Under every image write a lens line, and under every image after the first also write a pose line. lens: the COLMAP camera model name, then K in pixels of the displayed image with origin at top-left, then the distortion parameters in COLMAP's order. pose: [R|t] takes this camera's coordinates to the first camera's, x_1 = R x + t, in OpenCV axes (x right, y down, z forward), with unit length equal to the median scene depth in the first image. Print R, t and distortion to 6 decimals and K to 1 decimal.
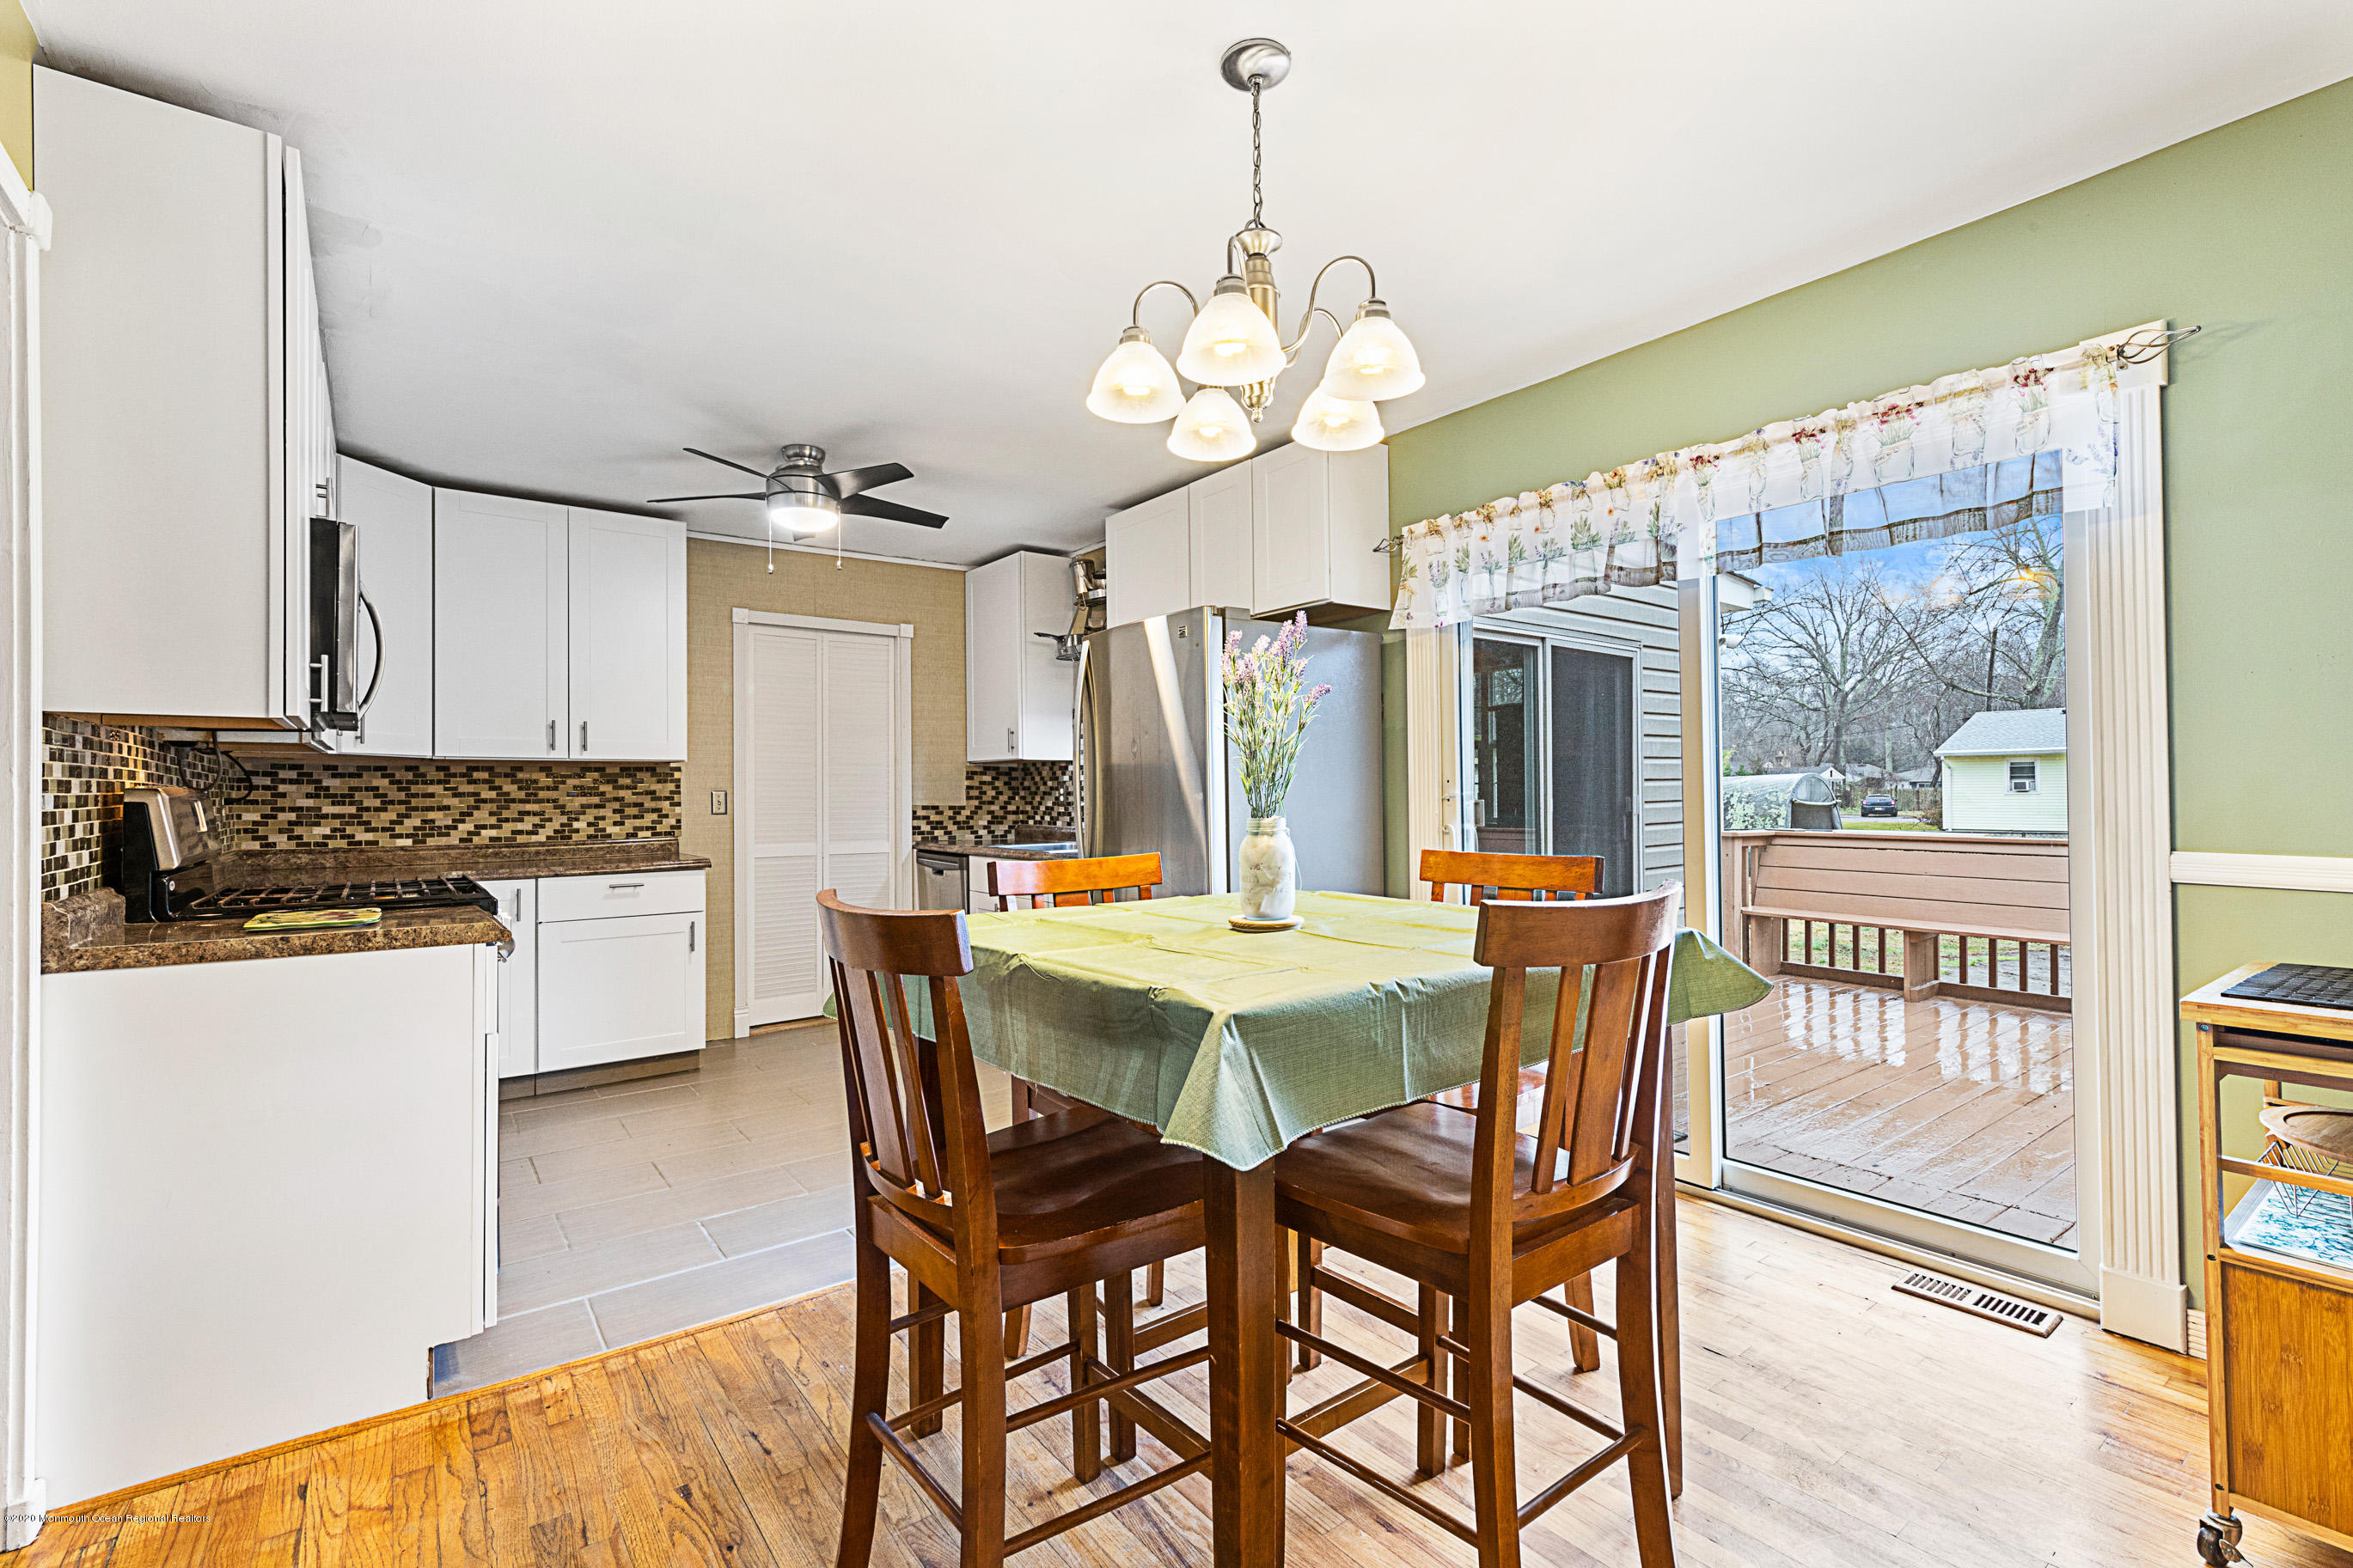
lens RADIAL K [[1056.1, 0, 1183.4], [0, 1056.1, 784.1], [0, 0, 1]] dist [0.008953, -0.001574]
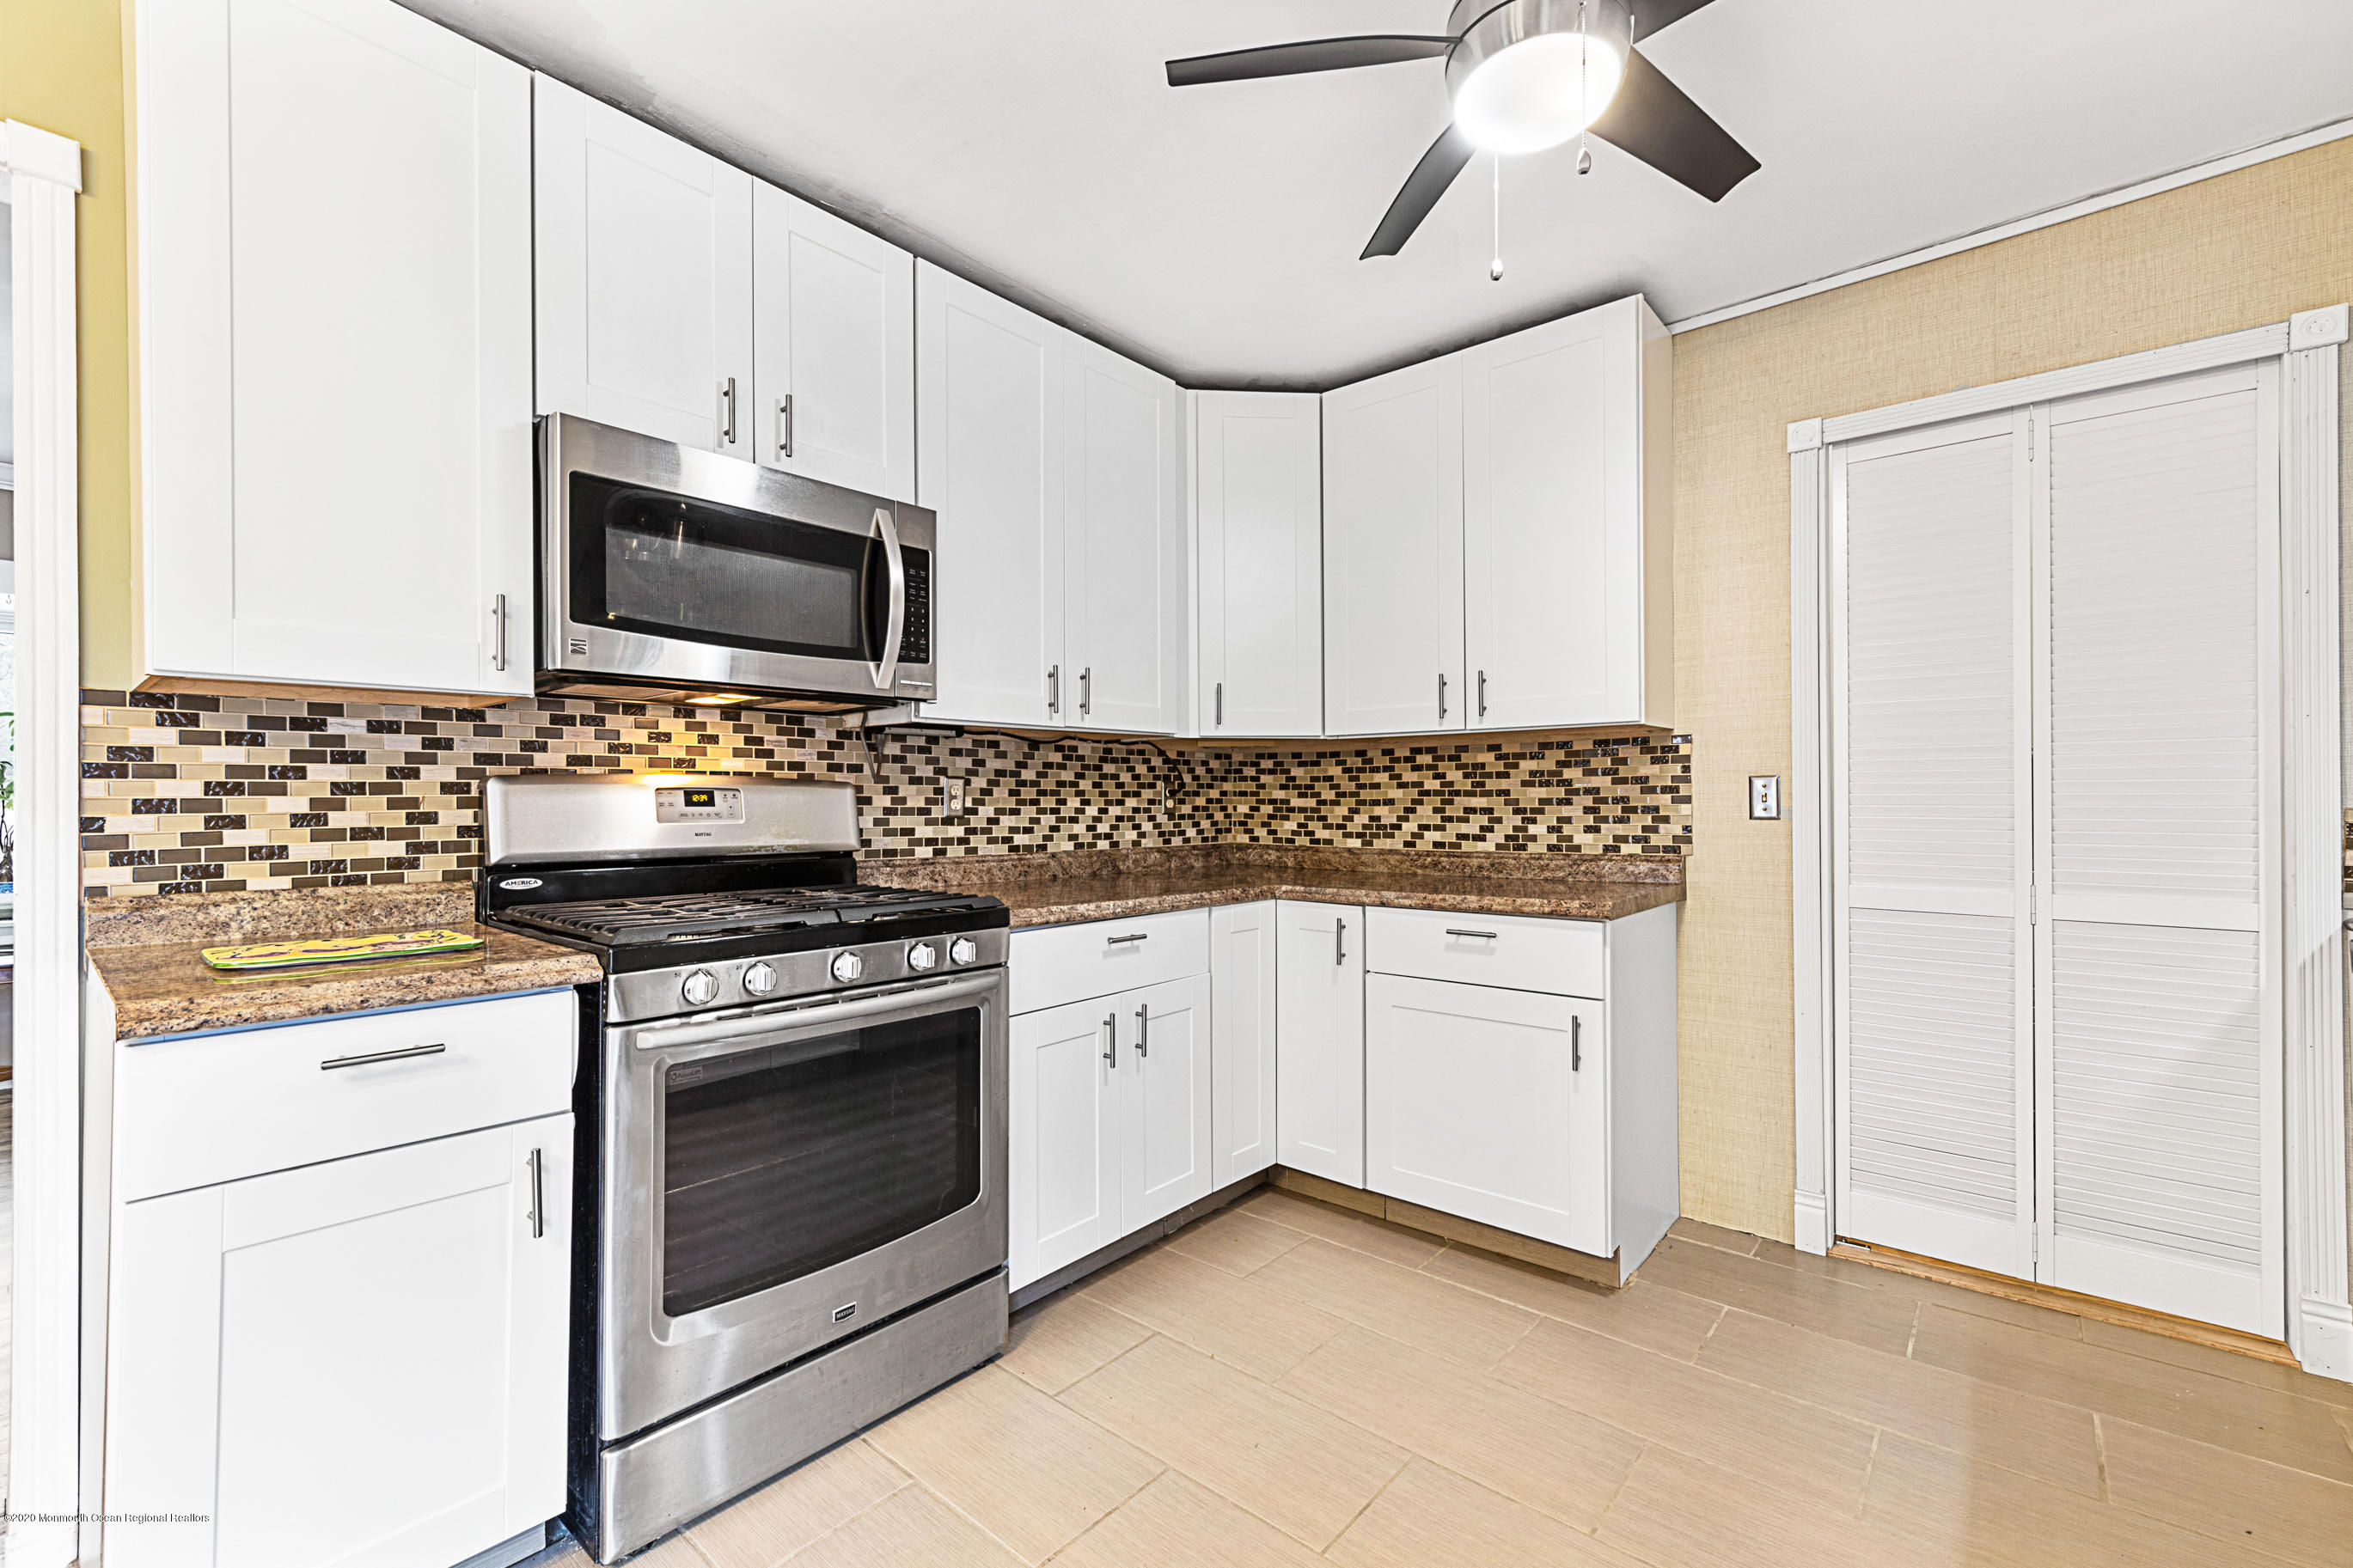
lens RADIAL K [[980.3, 0, 1176.5], [0, 980.3, 796.8], [0, 0, 1]] dist [0.003138, -0.000008]
pose [[0.208988, 0.005370, -0.977904, -0.014599], [0.012208, 0.999893, 0.008099, 0.010410], [0.977842, -0.013631, 0.208900, 0.666391]]
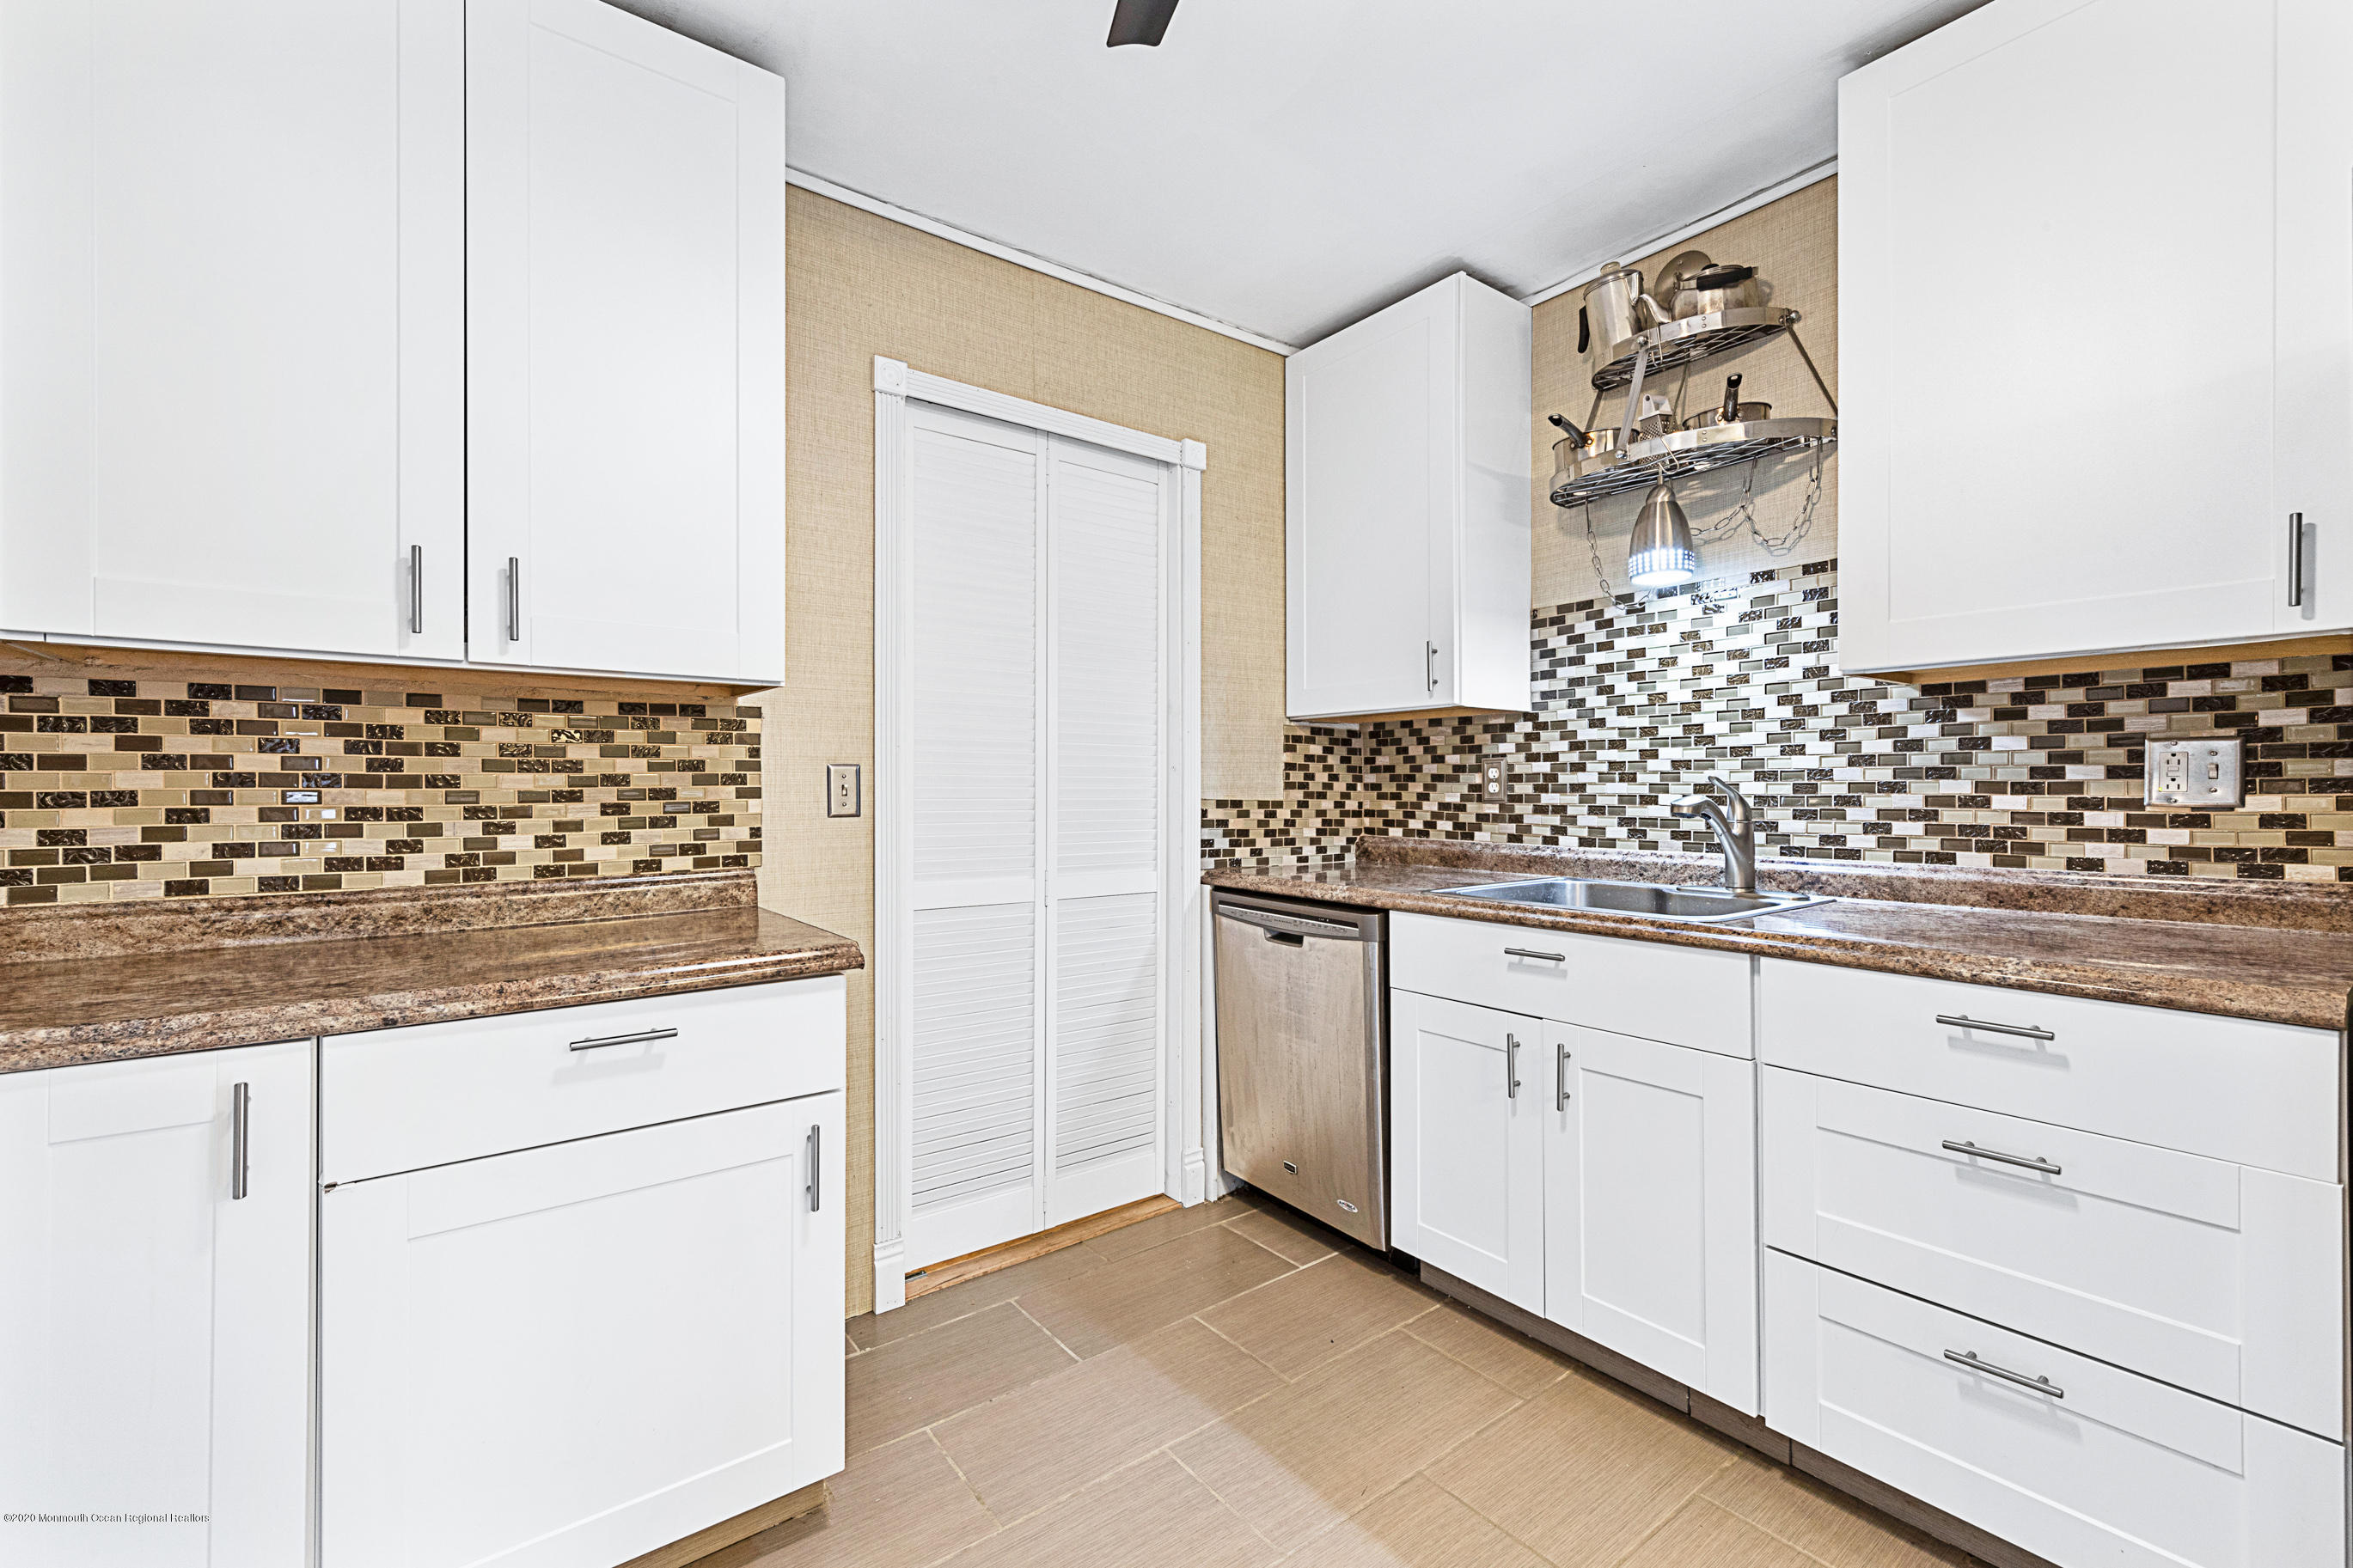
lens RADIAL K [[980.3, 0, 1175.9], [0, 980.3, 789.3], [0, 0, 1]] dist [0.003138, -0.000008]
pose [[0.999969, 0.006838, -0.003835, -0.327791], [-0.006802, 0.999934, 0.009264, 0.013478], [0.003898, -0.009238, 0.999950, 0.646516]]
